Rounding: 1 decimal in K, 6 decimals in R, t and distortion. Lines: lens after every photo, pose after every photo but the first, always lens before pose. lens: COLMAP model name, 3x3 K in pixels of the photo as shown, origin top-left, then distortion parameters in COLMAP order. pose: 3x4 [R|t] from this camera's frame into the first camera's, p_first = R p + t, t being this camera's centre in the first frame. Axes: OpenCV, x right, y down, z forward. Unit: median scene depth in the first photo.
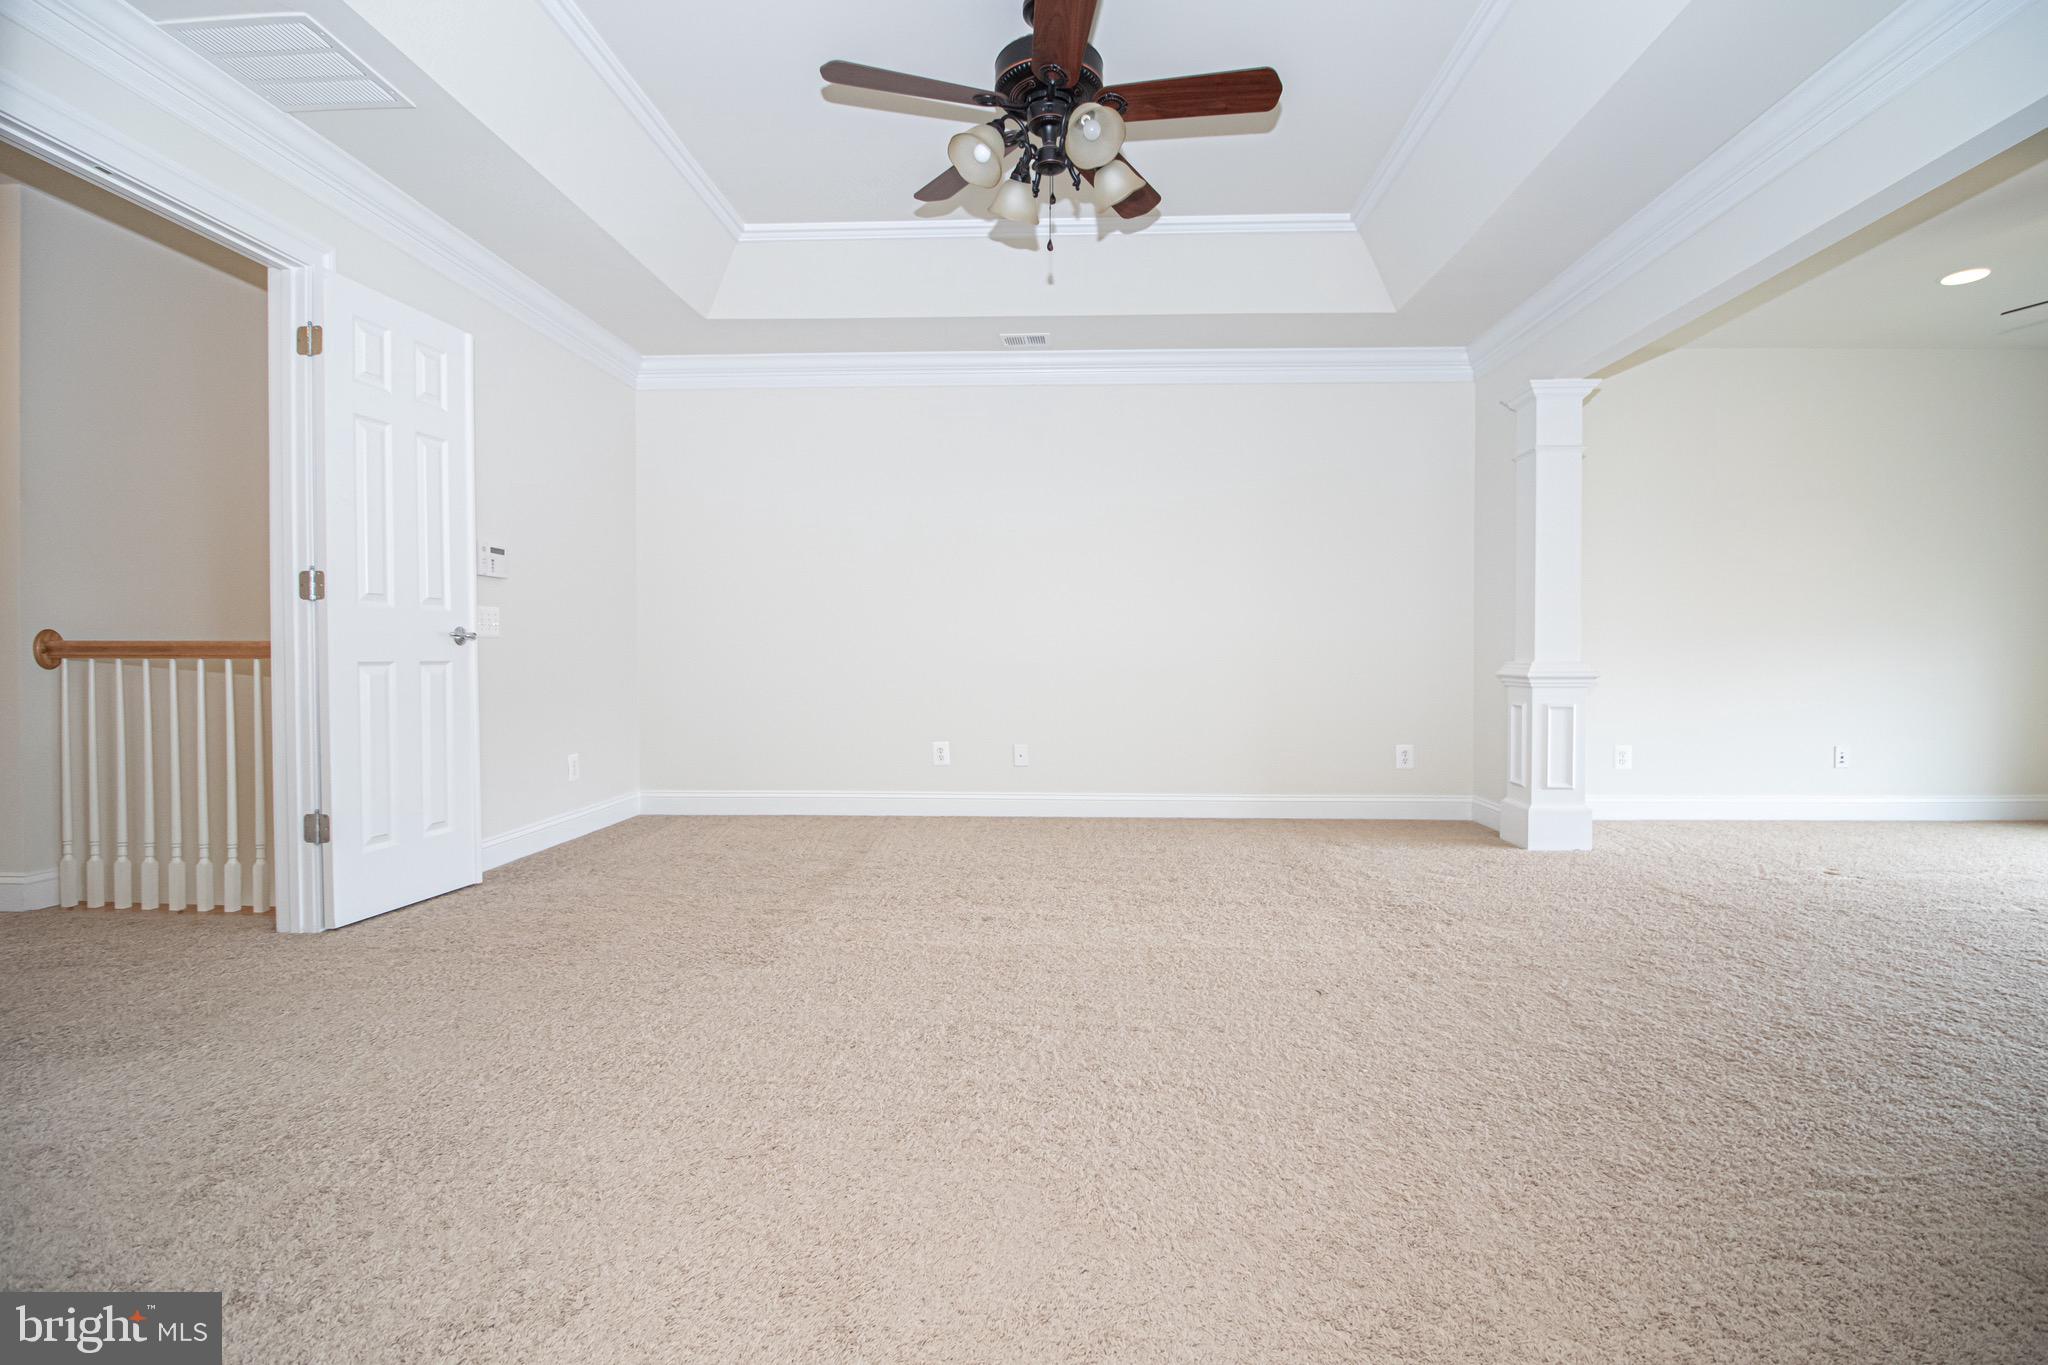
lens RADIAL K [[935.4, 0, 1024.0], [0, 935.4, 682.5], [0, 0, 1]] dist [-0.001445, -0.014417]
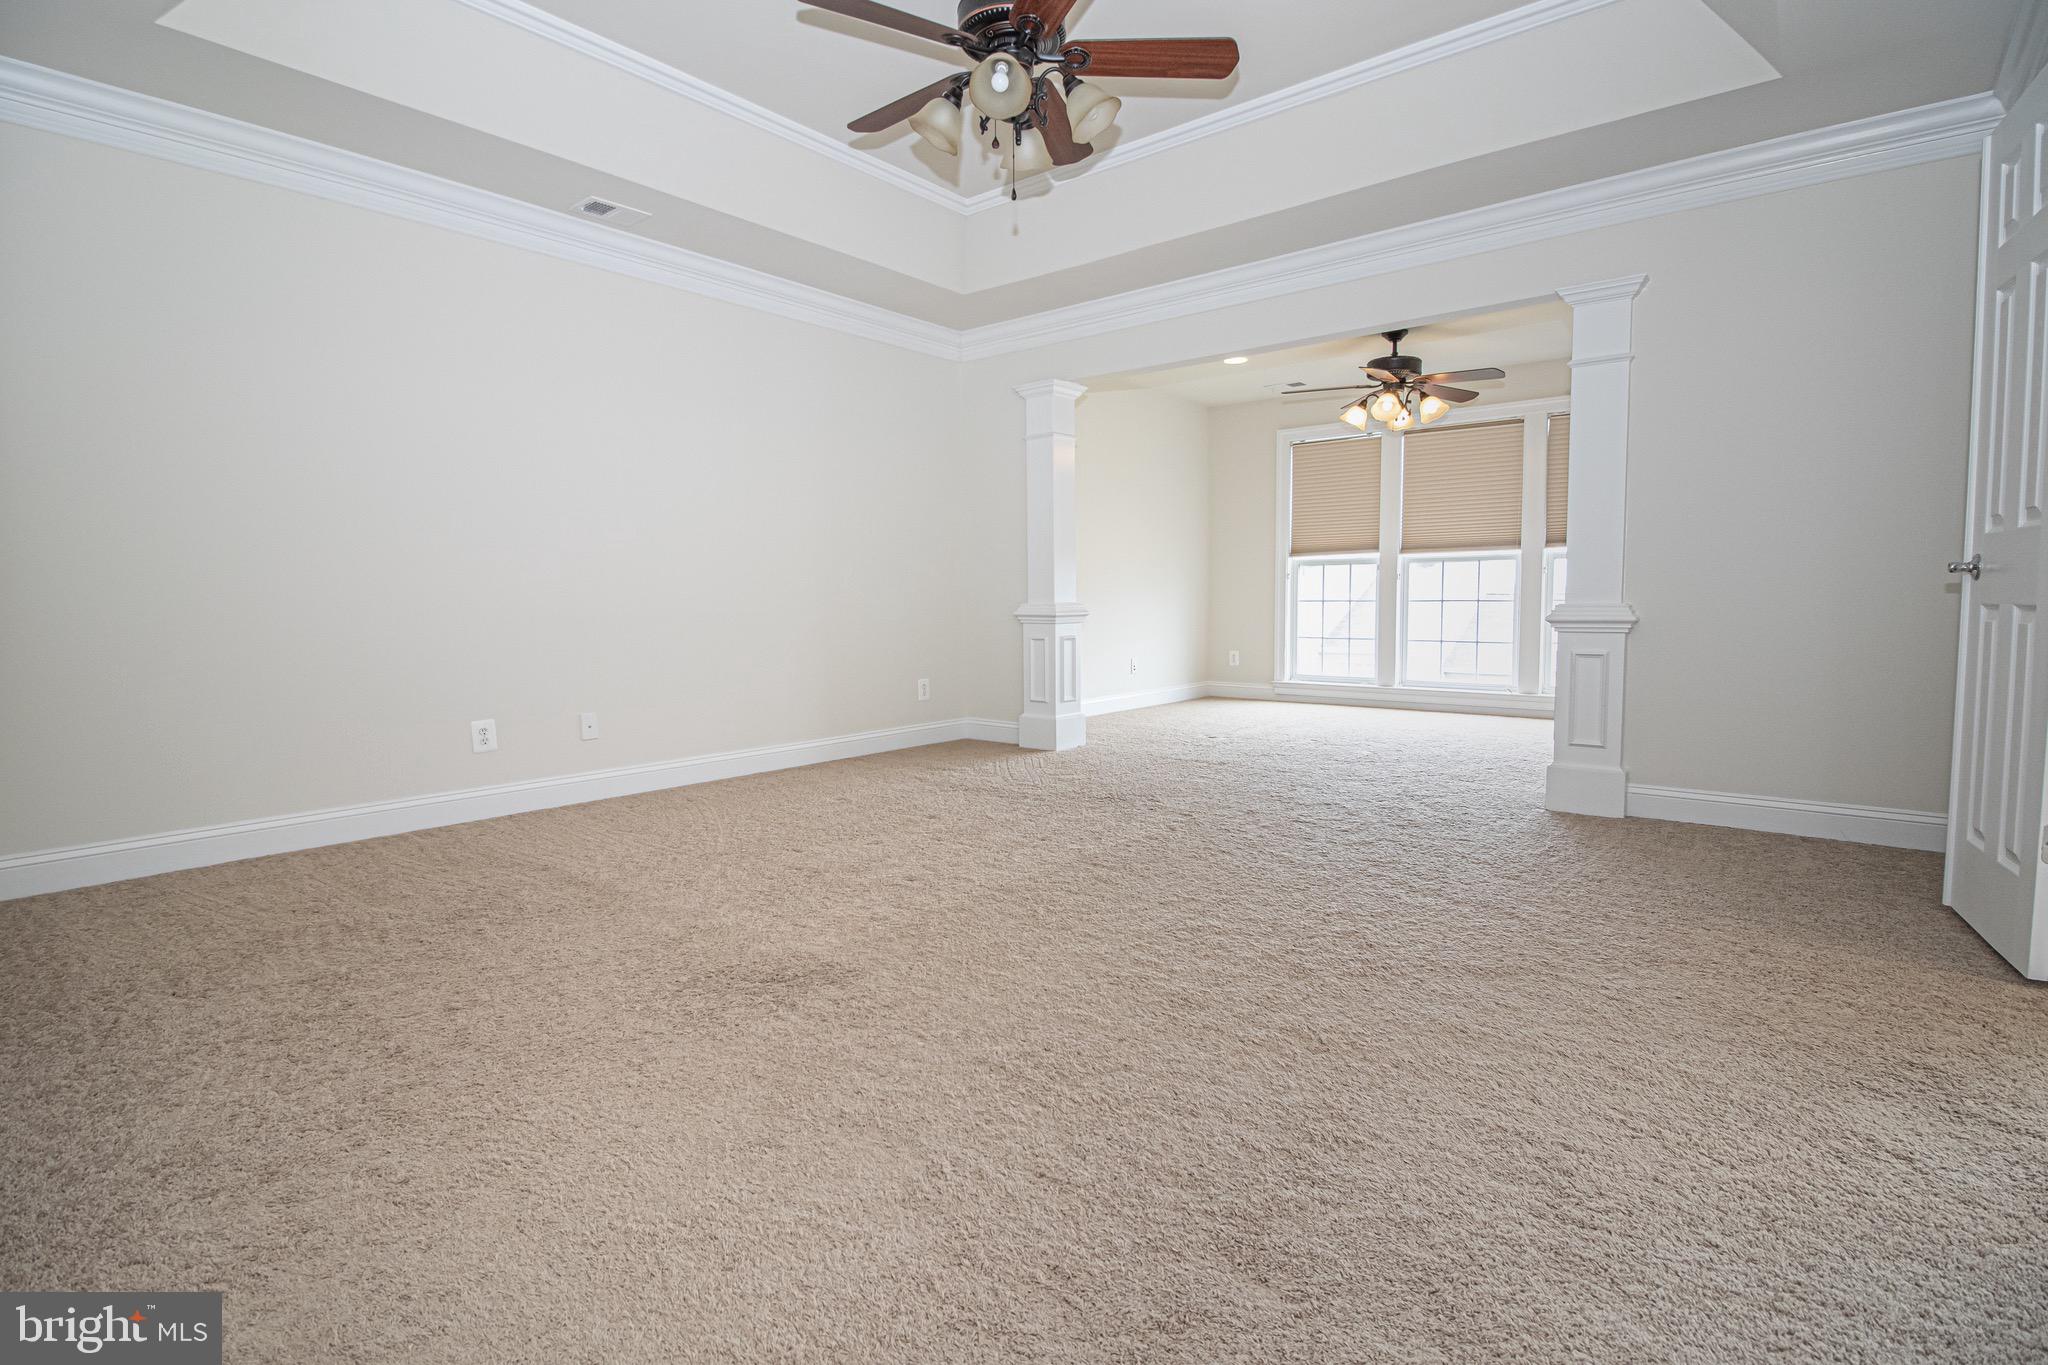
lens RADIAL K [[989.5, 0, 1024.1], [0, 989.5, 669.7], [0, 0, 1]] dist [0.002135, -0.016310]
pose [[0.596716, -0.063187, 0.799961, -0.558705], [0.031104, 0.997967, 0.055626, -0.008215], [-0.801849, -0.008311, 0.597469, 0.227261]]
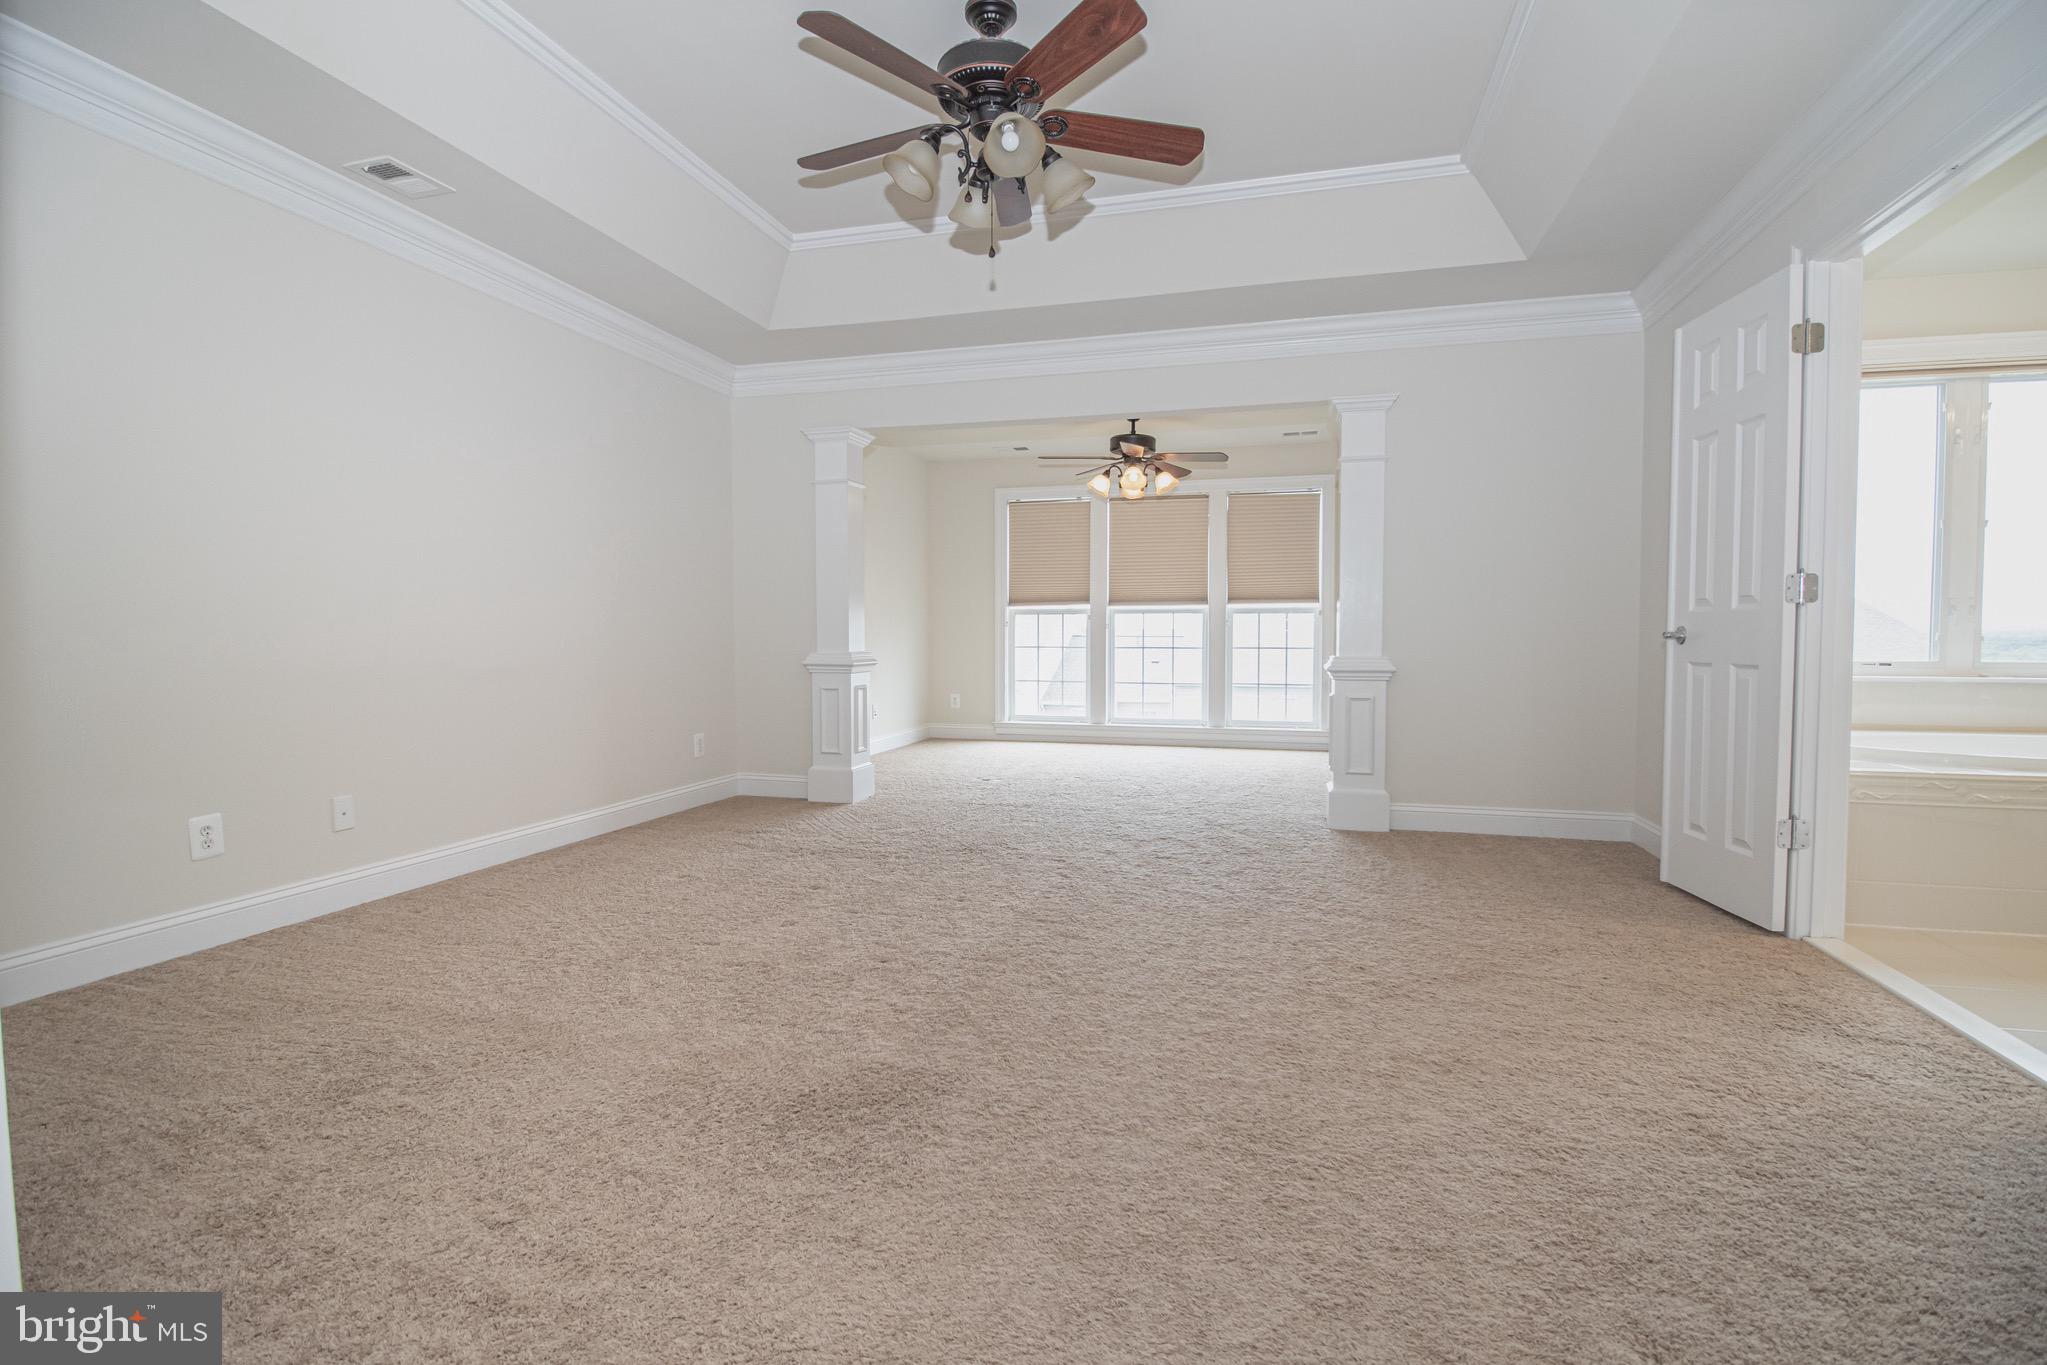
lens RADIAL K [[952.7, 0, 1026.1], [0, 952.7, 671.7], [0, 0, 1]] dist [-0.001007, -0.014294]
pose [[0.218074, -0.038913, 0.975156, -0.640182], [0.028677, 0.999029, 0.033453, -0.031953], [-0.975511, 0.020669, 0.218978, 0.489140]]
